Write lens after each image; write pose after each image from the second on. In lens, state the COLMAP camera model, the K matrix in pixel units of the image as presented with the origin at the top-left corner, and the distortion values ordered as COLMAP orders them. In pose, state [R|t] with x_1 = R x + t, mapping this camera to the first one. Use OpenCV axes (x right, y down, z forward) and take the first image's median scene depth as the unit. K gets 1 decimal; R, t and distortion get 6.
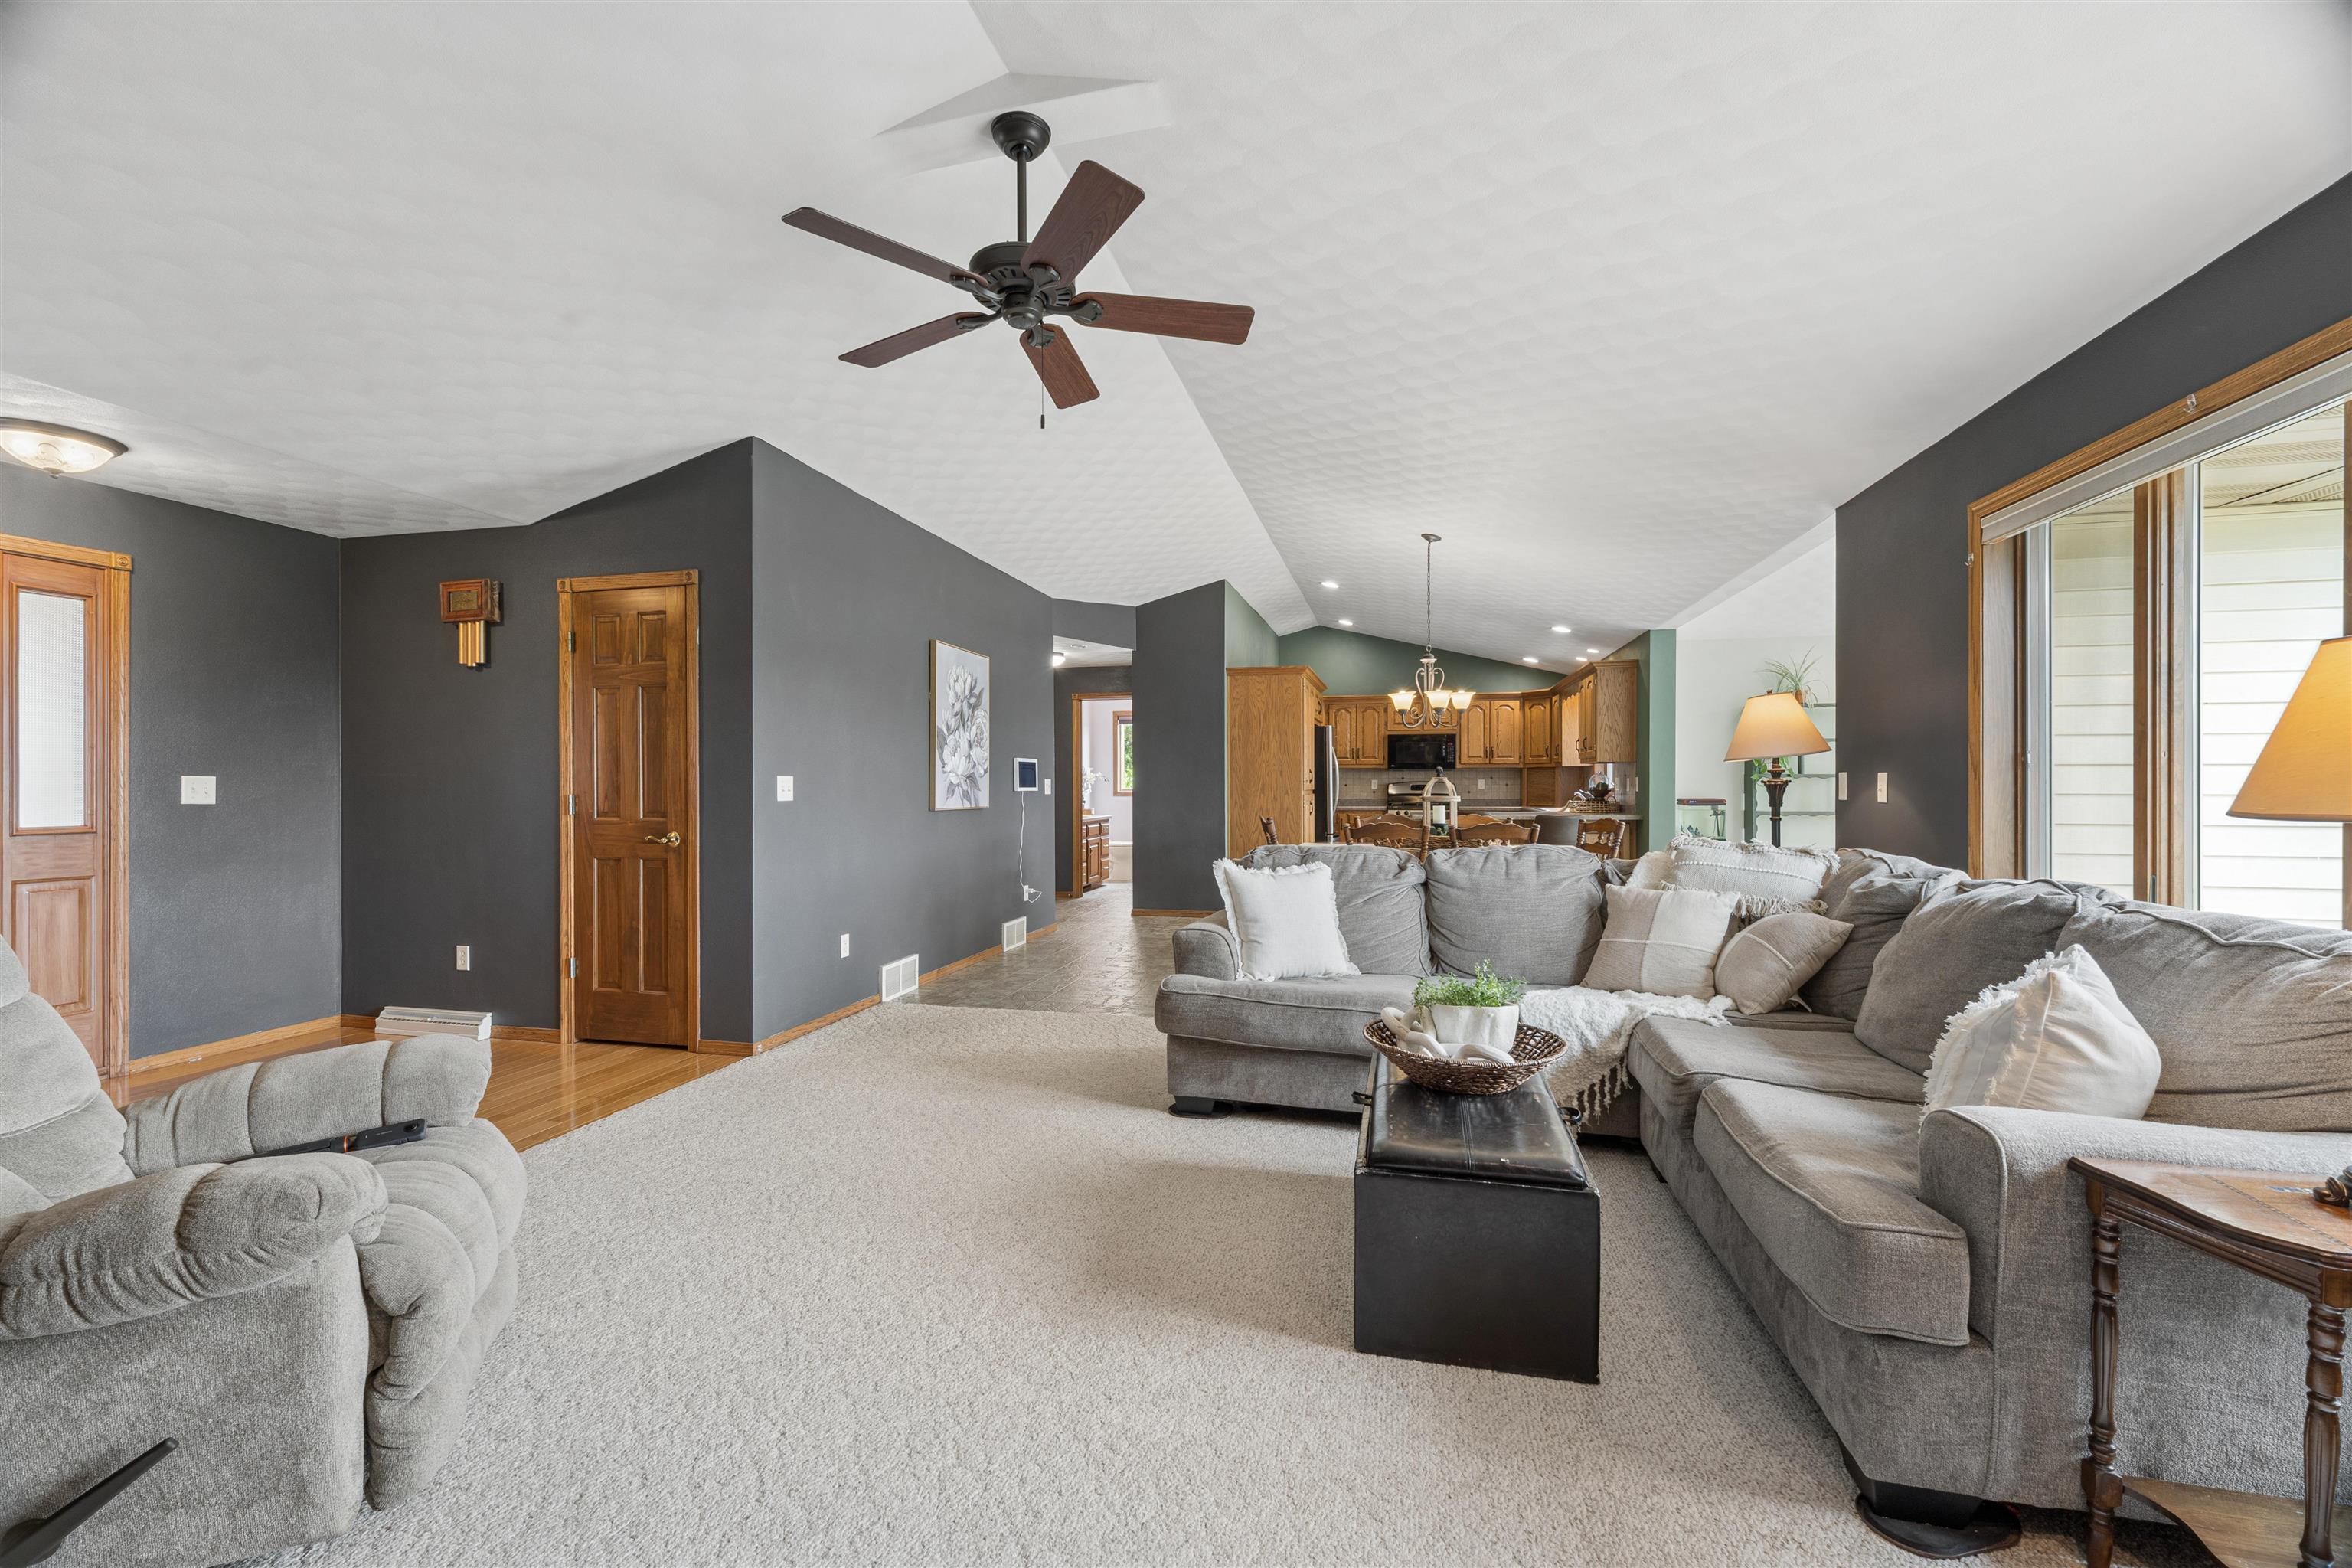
lens RADIAL K [[964.0, 0, 1144.4], [0, 964.0, 784.4], [0, 0, 1]] dist [0.000675, -0.000077]
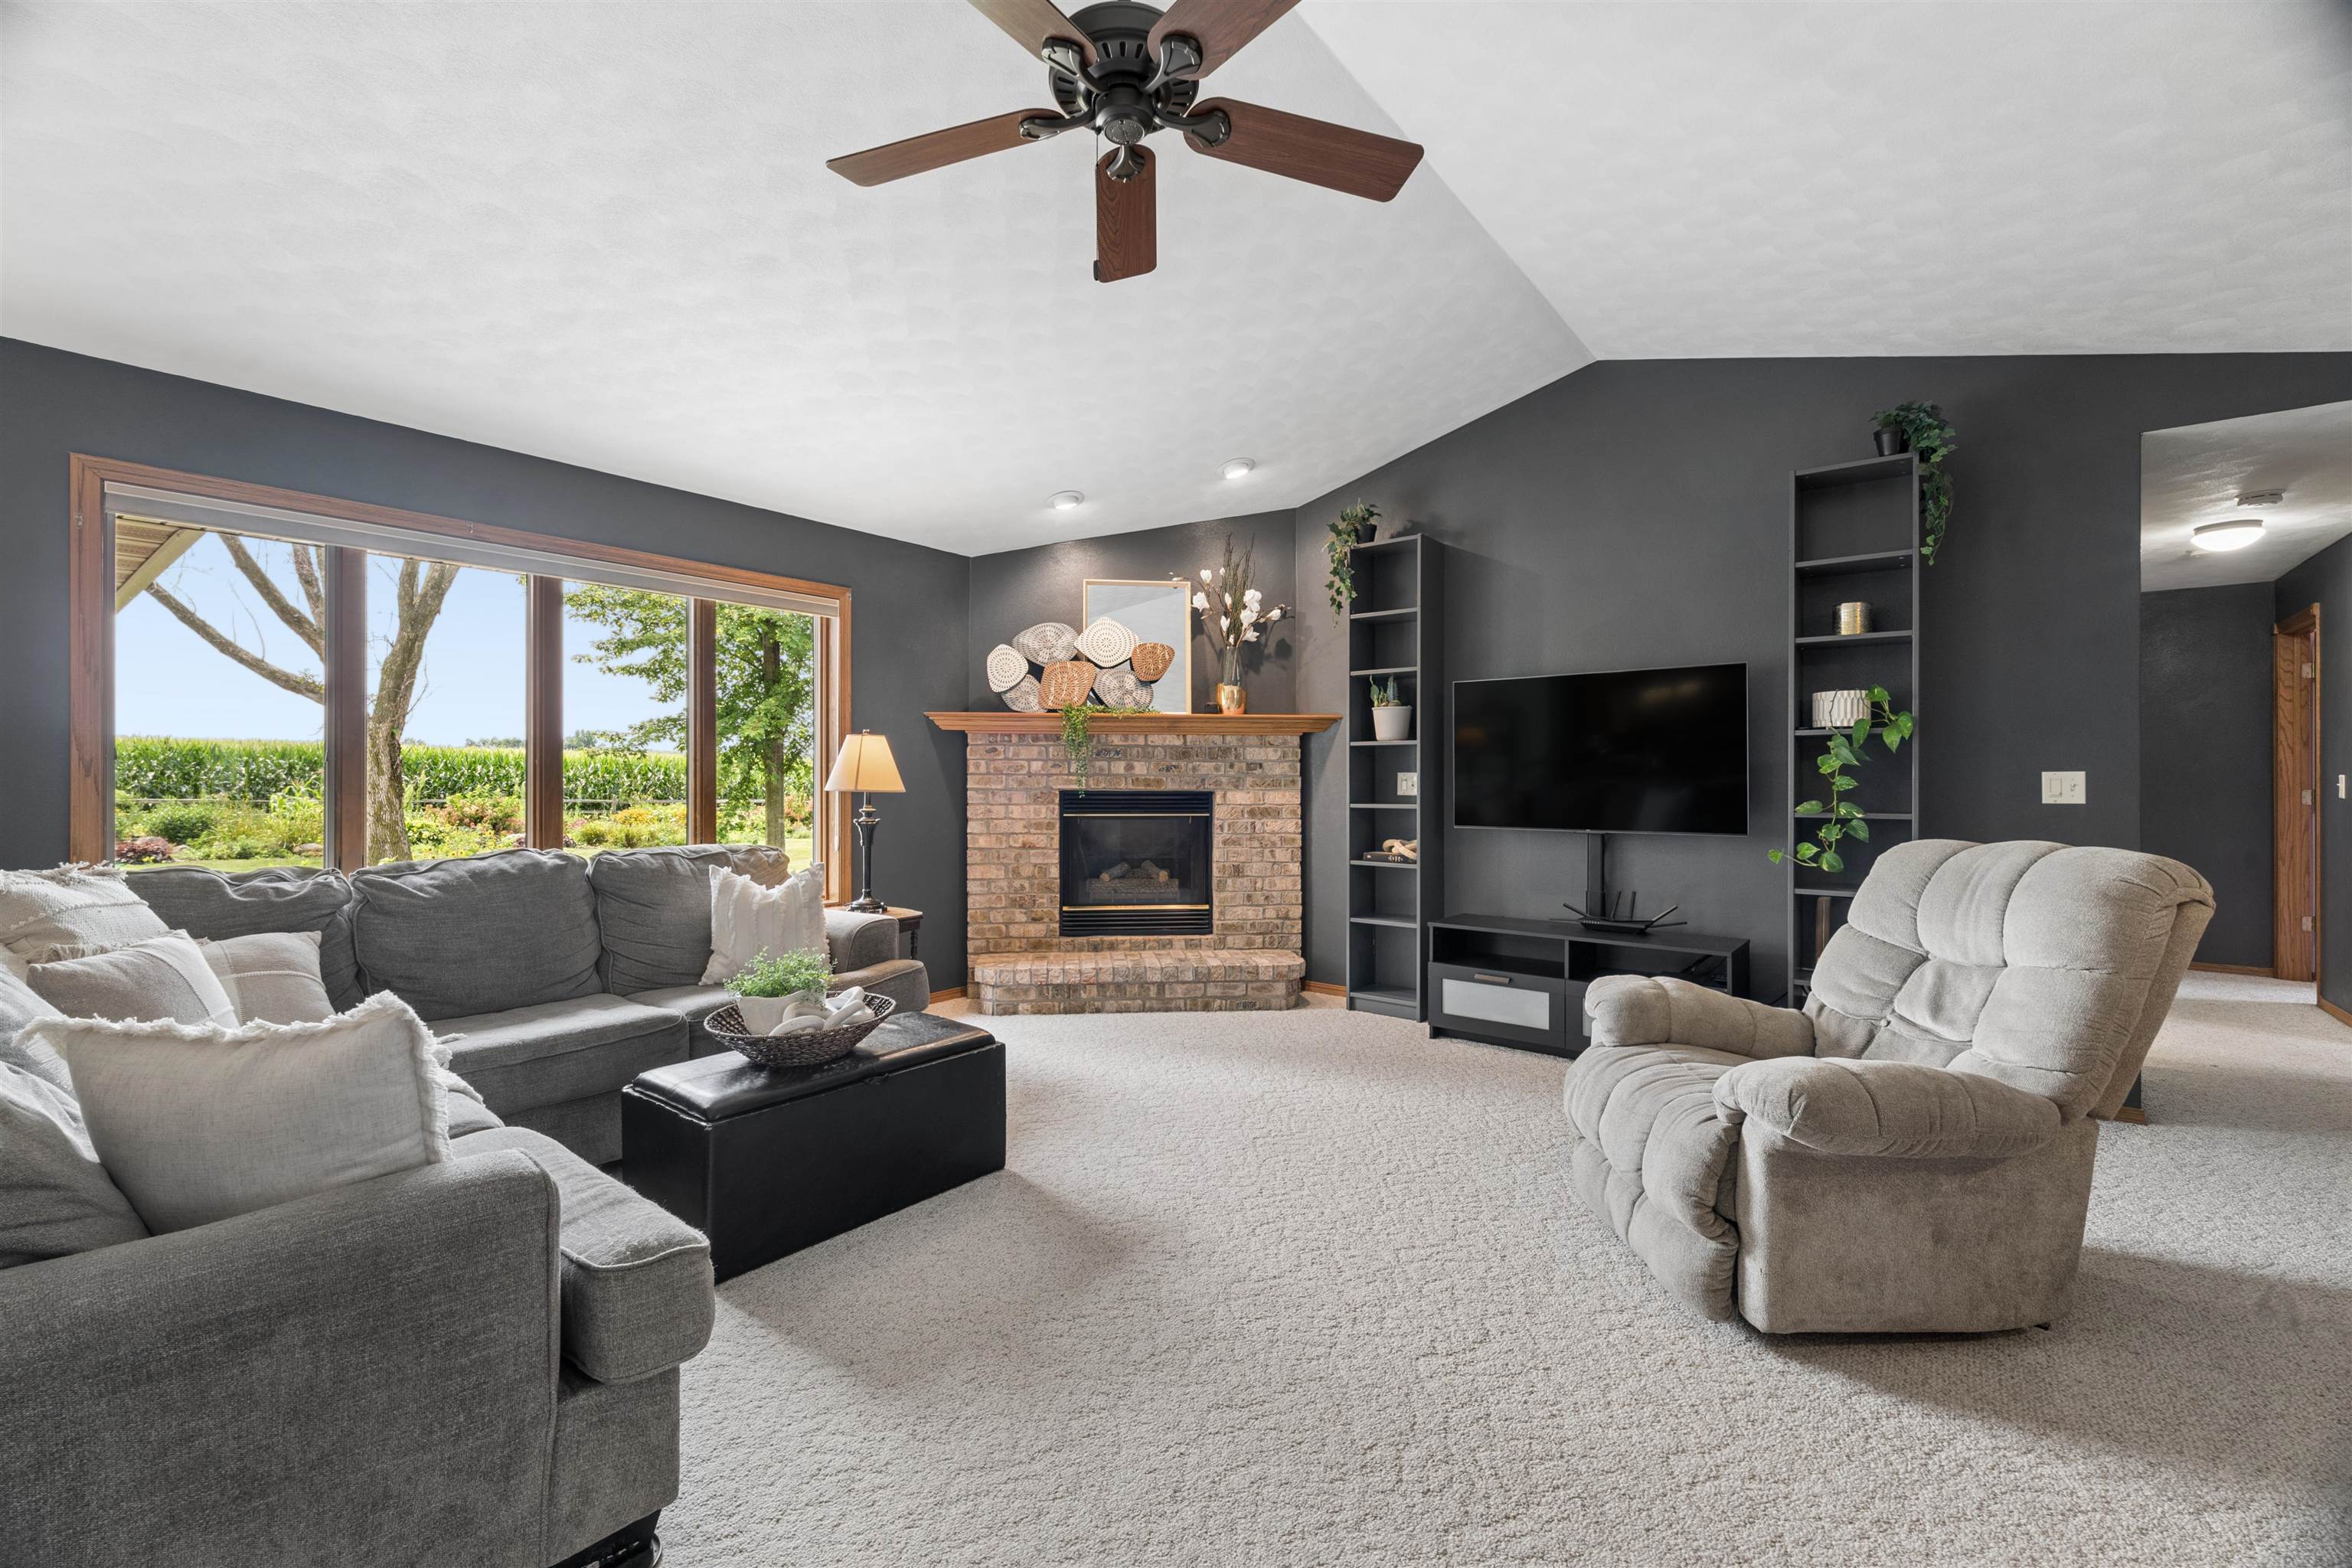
lens RADIAL K [[964.0, 0, 1144.4], [0, 964.0, 784.4], [0, 0, 1]] dist [0.000675, -0.000077]
pose [[-0.916353, 0.000109, 0.400371, -0.184249], [0.002523, 0.999982, 0.005501, -0.001387], [-0.400363, 0.006051, -0.916337, 0.722886]]
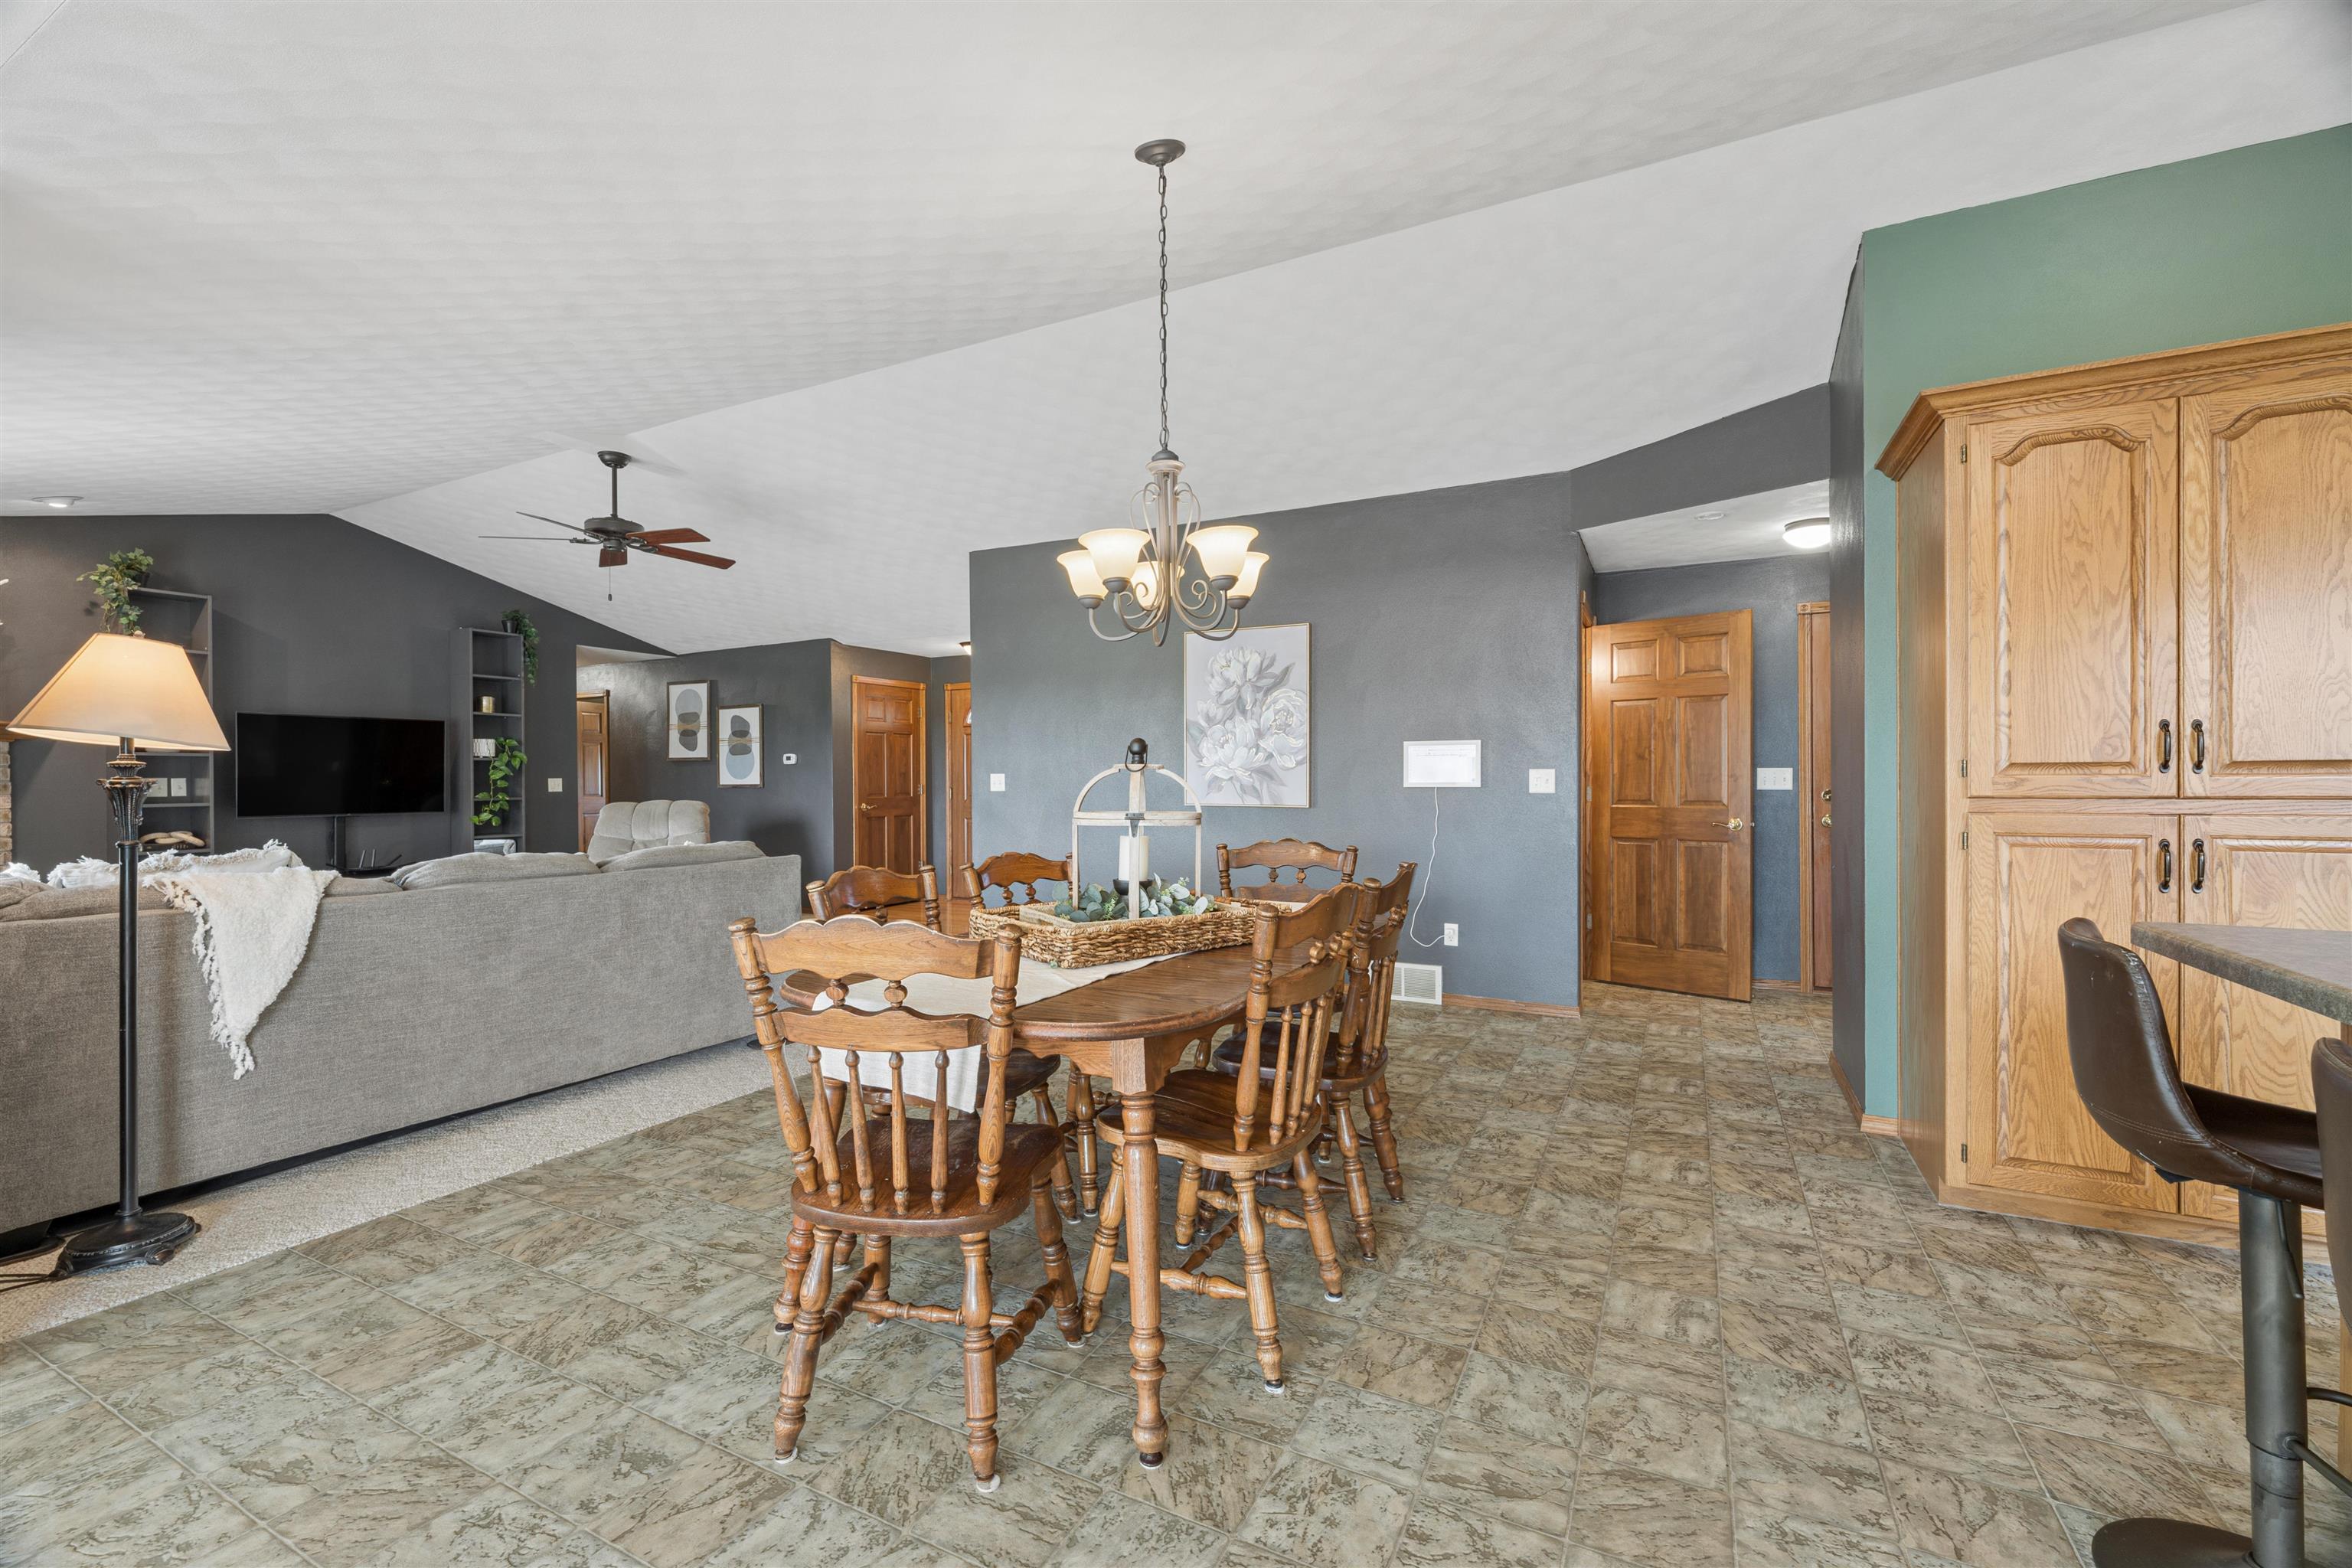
lens RADIAL K [[975.7, 0, 1176.0], [0, 975.7, 784.0], [0, 0, 1]] dist [0.001804, -0.000295]
pose [[-0.214945, 0.008965, -0.976585, 0.722484], [0.005220, 0.999954, 0.008031, -0.002731], [0.976612, -0.003371, -0.214982, 1.149298]]
